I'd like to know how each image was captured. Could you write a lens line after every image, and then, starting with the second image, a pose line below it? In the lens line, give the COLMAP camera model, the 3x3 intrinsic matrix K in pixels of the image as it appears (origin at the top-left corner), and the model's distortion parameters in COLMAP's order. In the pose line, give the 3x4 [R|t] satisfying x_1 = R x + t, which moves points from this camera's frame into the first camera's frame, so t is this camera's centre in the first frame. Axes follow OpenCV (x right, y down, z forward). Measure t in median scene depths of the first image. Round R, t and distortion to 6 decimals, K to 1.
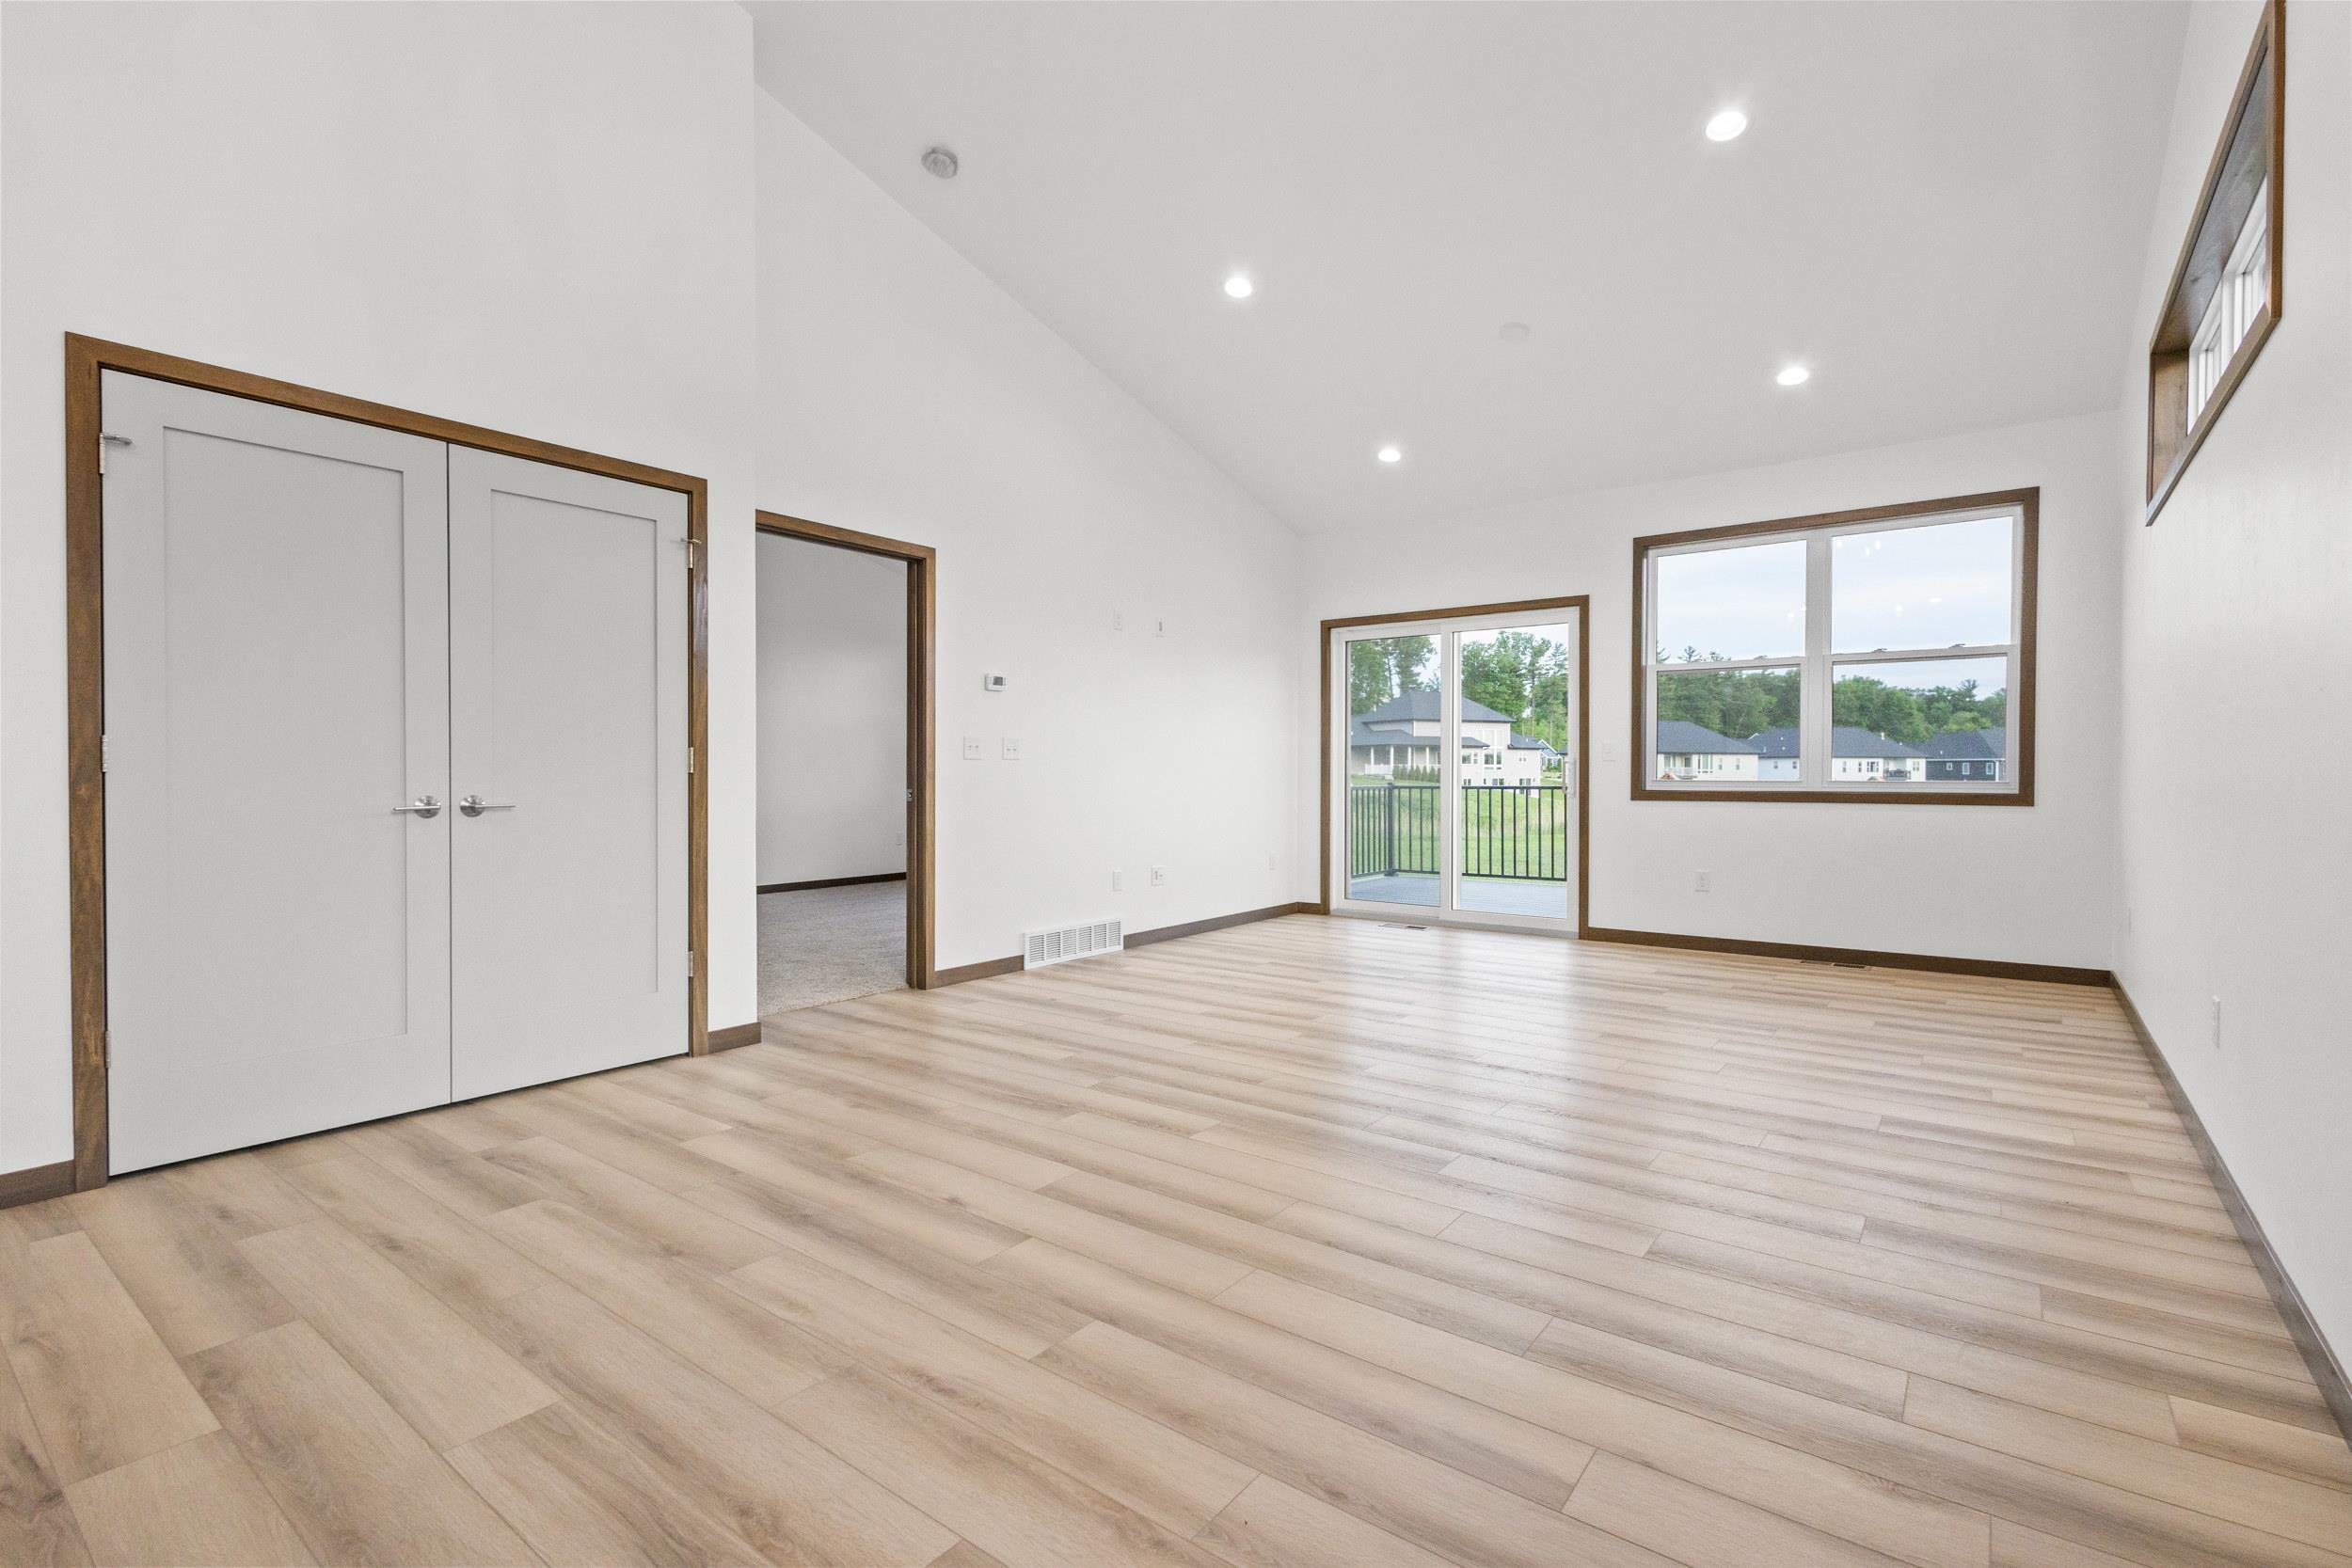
lens RADIAL K [[1075.8, 0, 1169.5], [0, 1075.8, 784.4], [0, 0, 1]] dist [0.002132, -0.000021]
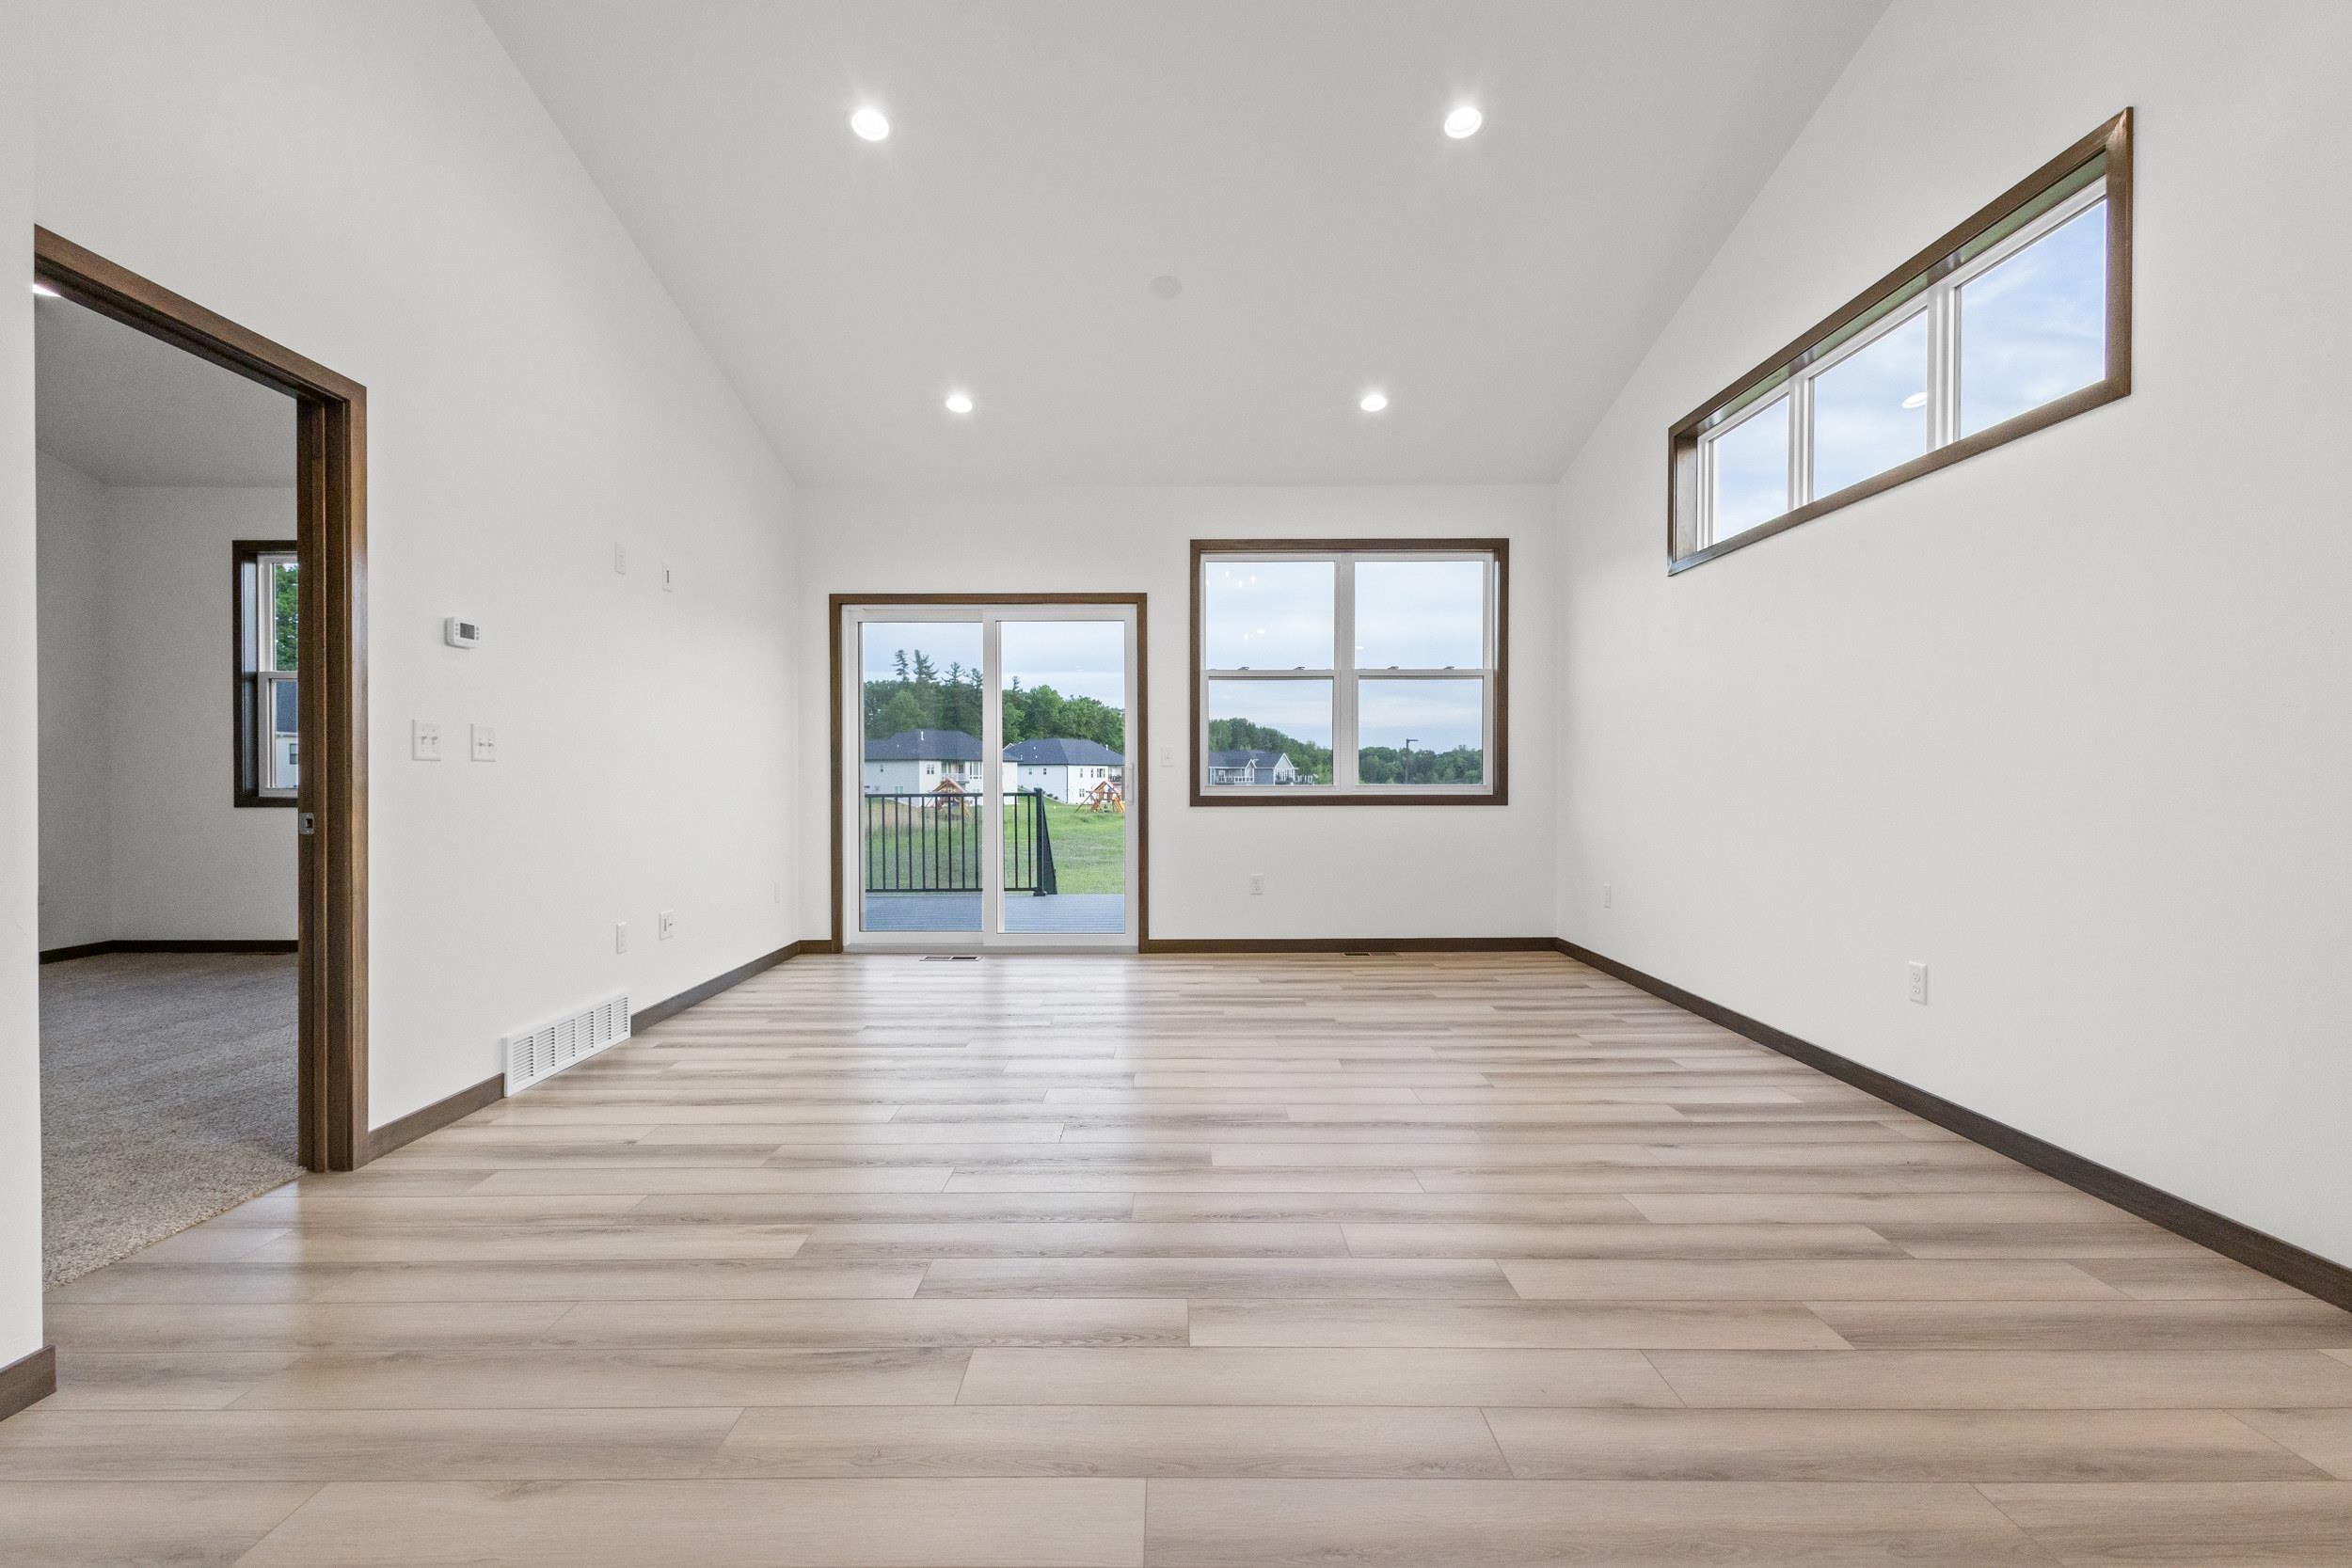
lens RADIAL K [[1075.8, 0, 1169.5], [0, 1075.8, 784.4], [0, 0, 1]] dist [0.002132, -0.000021]
pose [[0.794140, -0.006718, 0.607697, -0.198009], [0.010280, 0.999944, -0.002379, -0.003646], [-0.607647, 0.008137, 0.794165, 0.255082]]
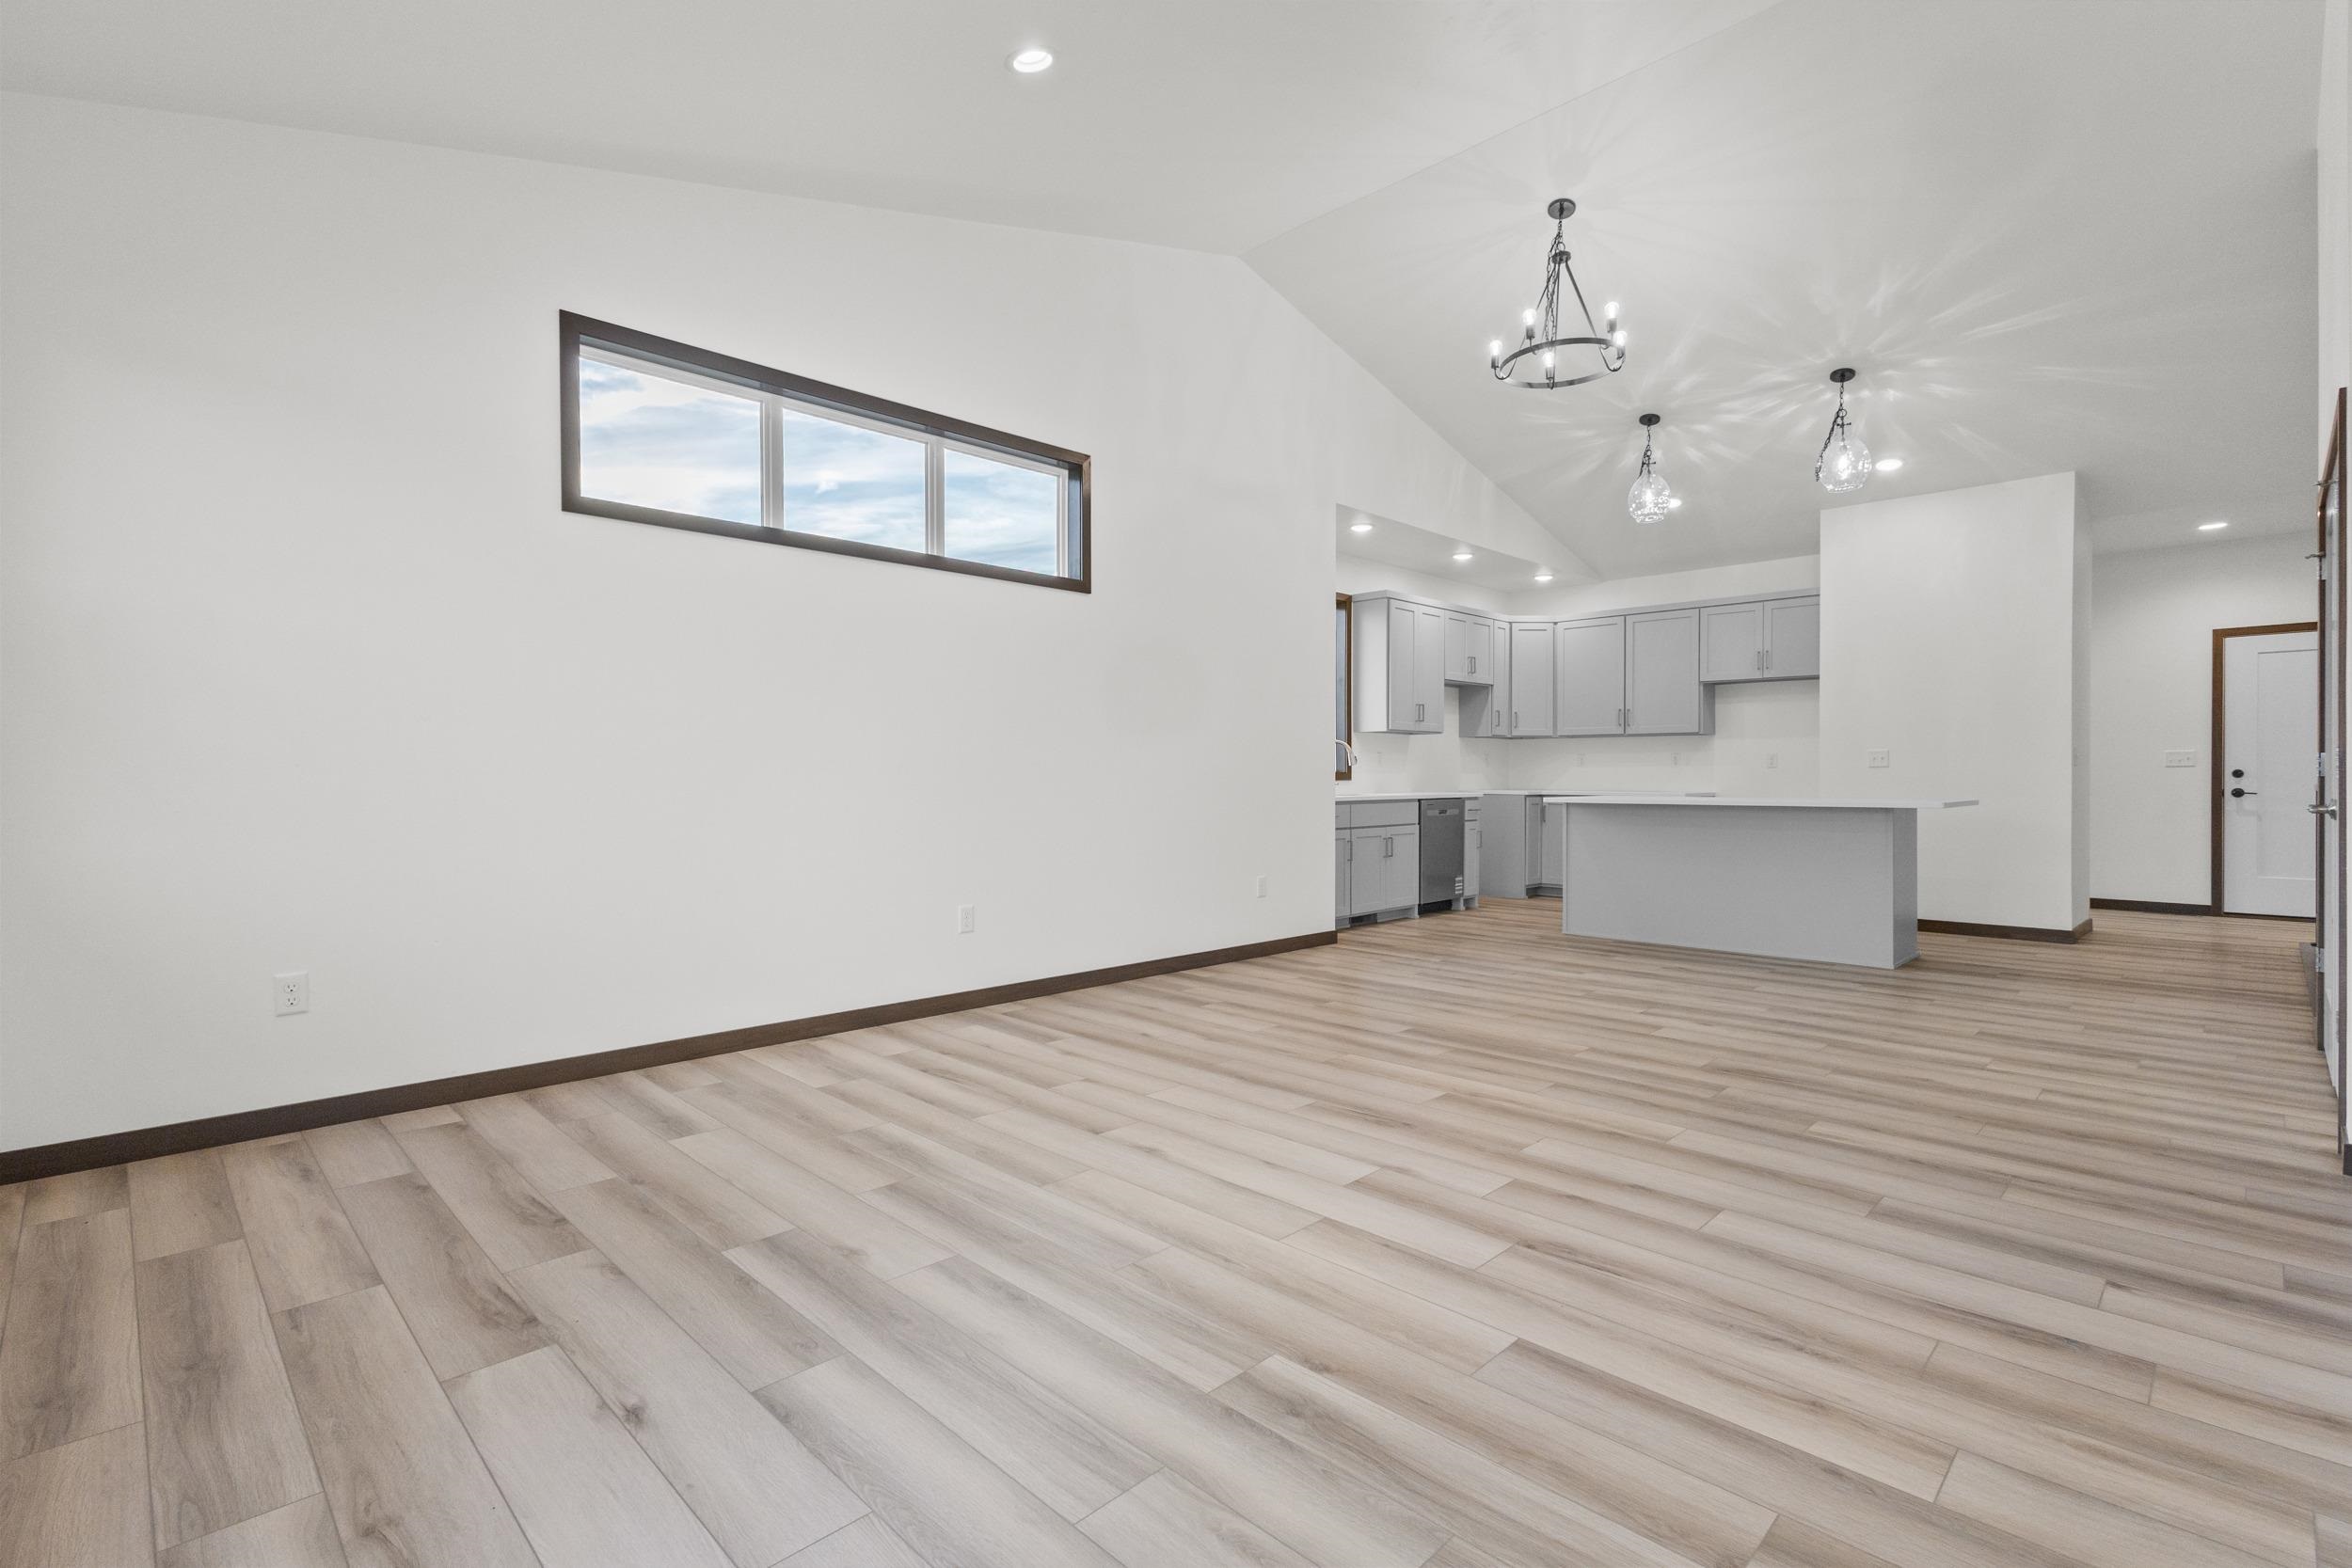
lens RADIAL K [[1075.8, 0, 1169.5], [0, 1075.8, 784.4], [0, 0, 1]] dist [0.002132, -0.000021]
pose [[-0.990471, -0.003645, 0.137670, 0.182868], [-0.001788, 0.999906, 0.013614, -0.010769], [-0.137706, 0.013238, -0.990385, 1.239385]]
